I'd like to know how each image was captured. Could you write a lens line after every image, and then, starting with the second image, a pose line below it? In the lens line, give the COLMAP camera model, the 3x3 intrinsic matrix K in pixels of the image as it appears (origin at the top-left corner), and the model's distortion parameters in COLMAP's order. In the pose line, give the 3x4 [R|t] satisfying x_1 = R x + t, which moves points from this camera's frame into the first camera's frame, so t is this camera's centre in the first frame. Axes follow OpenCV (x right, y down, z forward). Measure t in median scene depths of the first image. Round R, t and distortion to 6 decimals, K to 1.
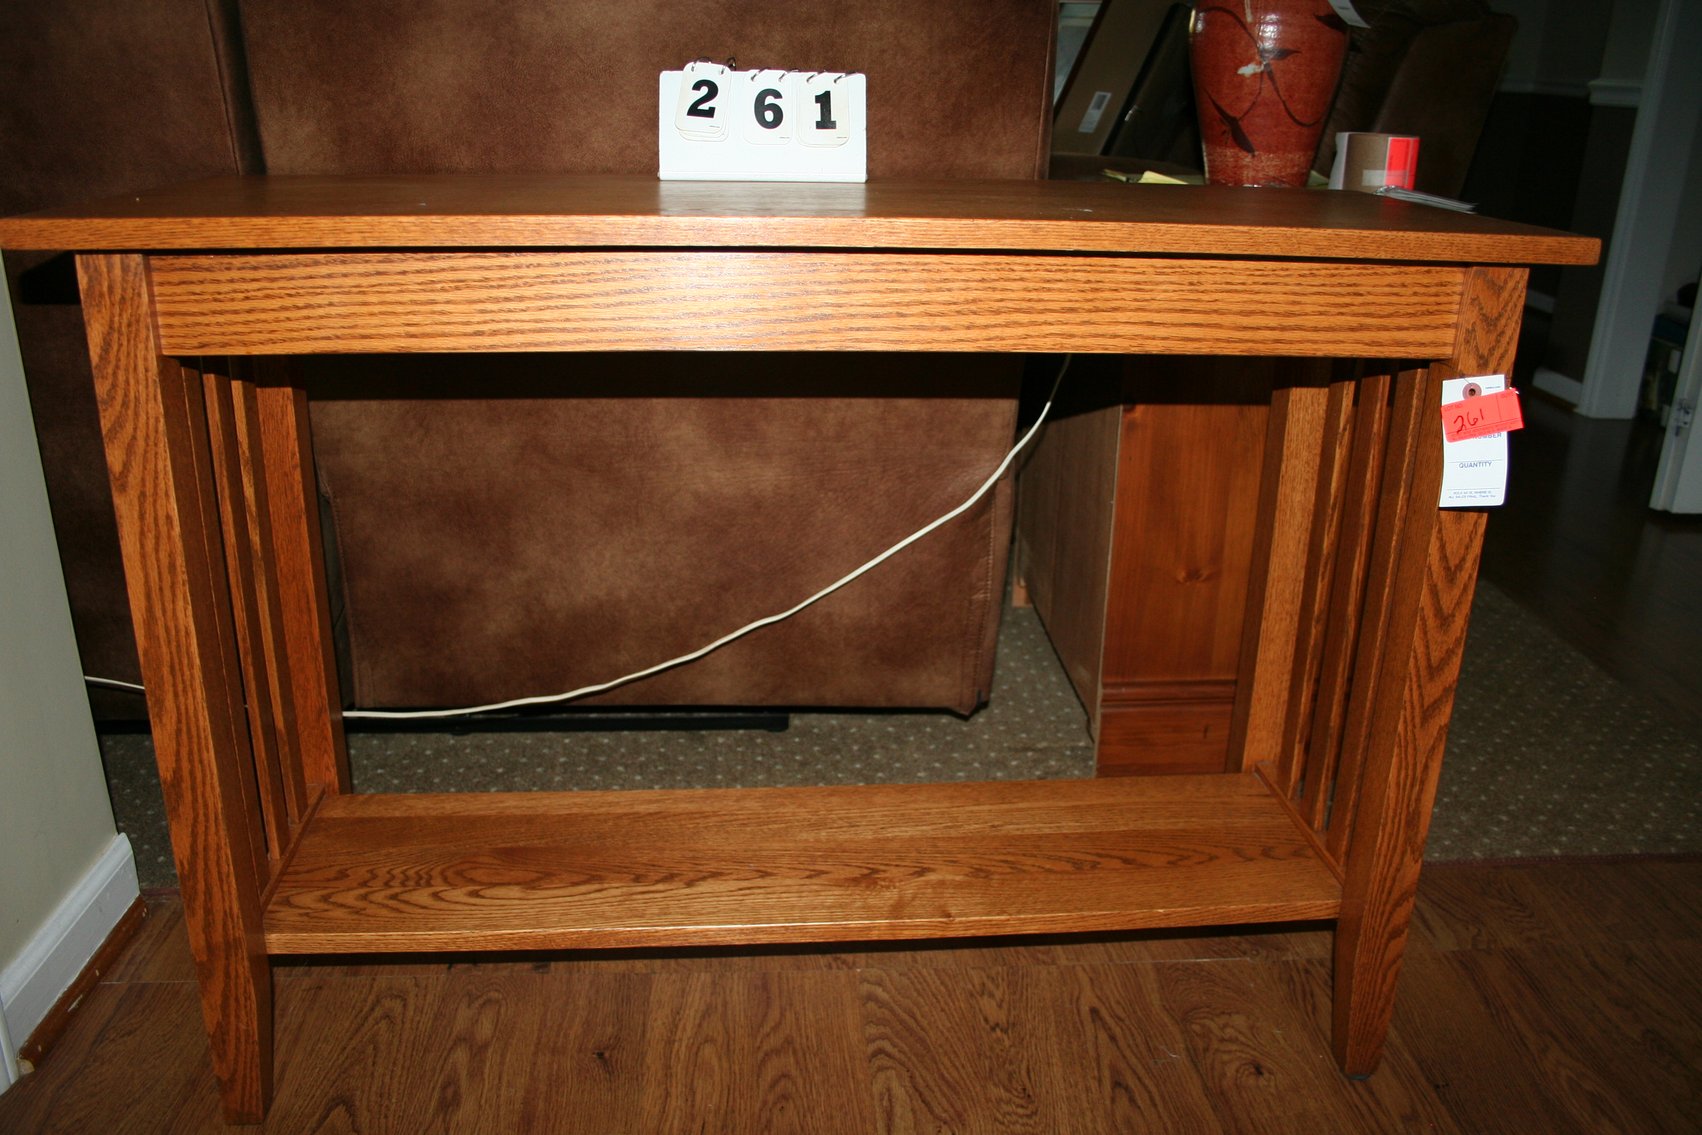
lens RADIAL K [[1396.4, 0, 854.9], [0, 1396.4, 590.4], [0, 0, 1]] dist [-0.150625, 0.122173]
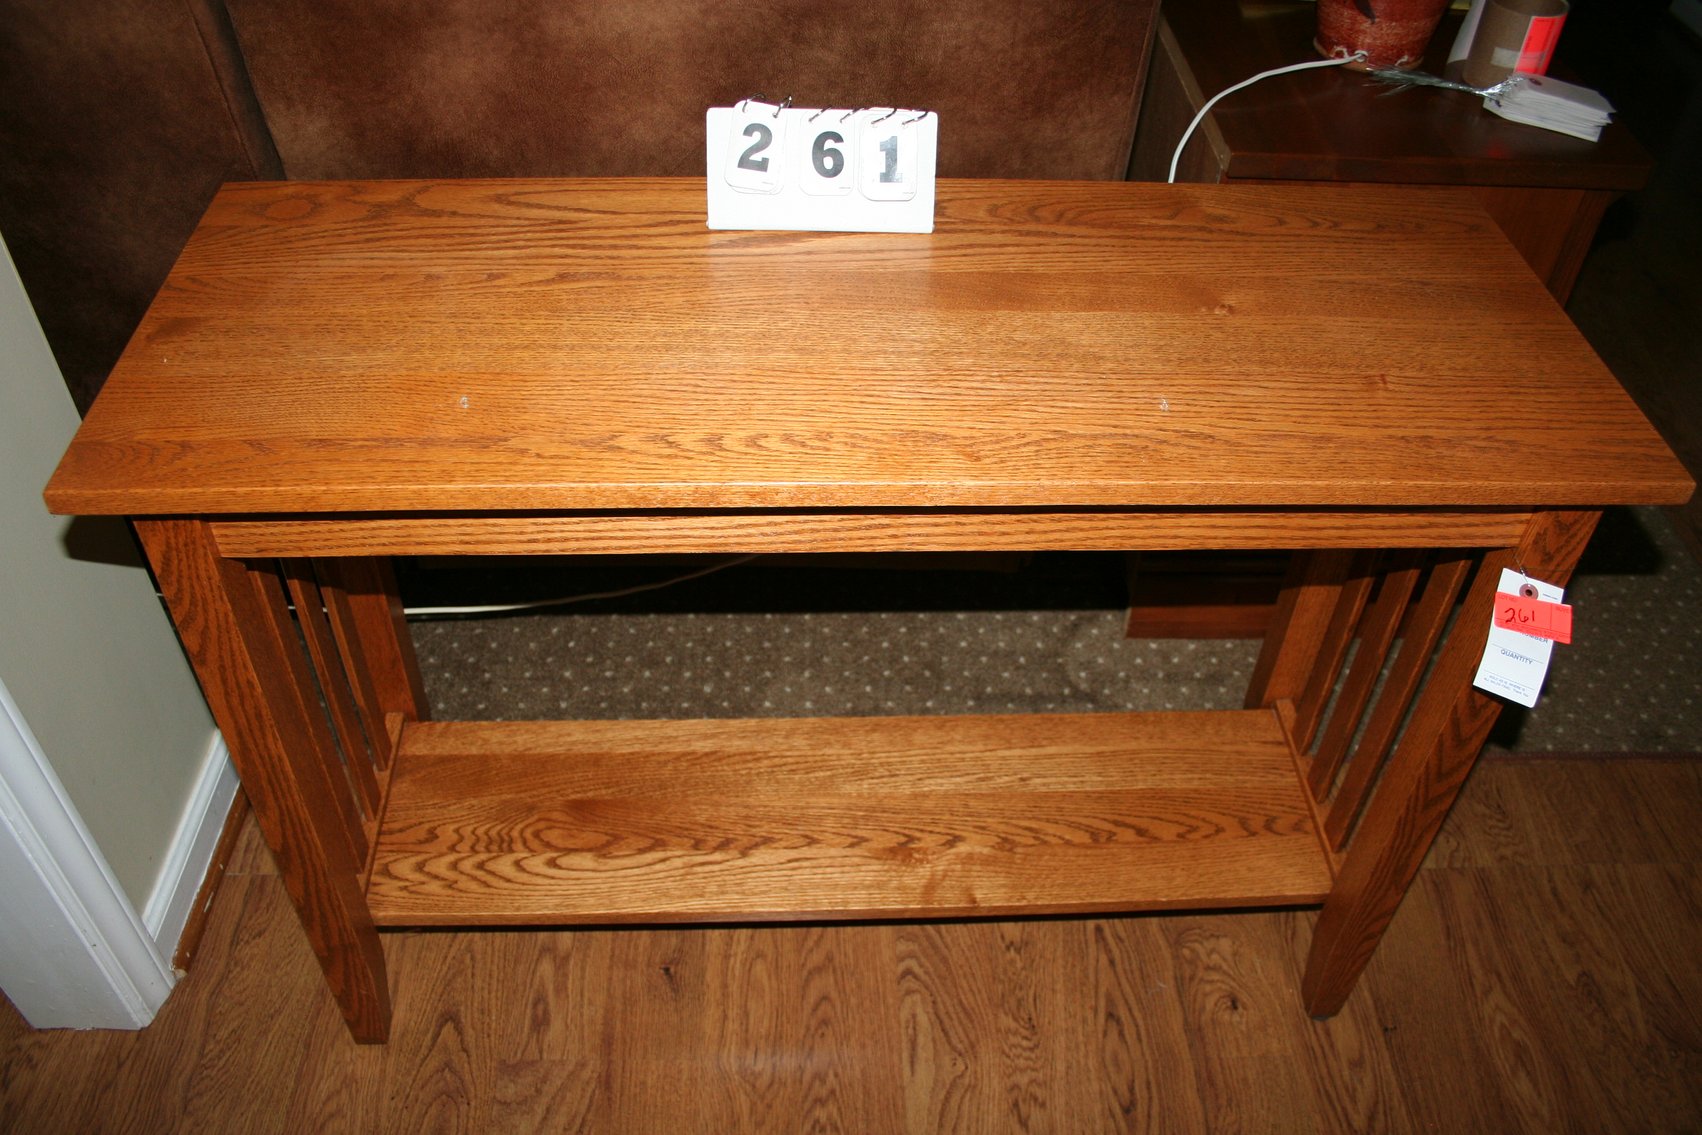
lens RADIAL K [[1396.4, 0, 854.9], [0, 1396.4, 590.4], [0, 0, 1]] dist [-0.150625, 0.122173]
pose [[0.999002, 0.038828, -0.022056, -0.013727], [-0.027283, 0.921729, 0.386875, -0.420851], [0.035351, -0.385887, 0.921868, 0.055391]]
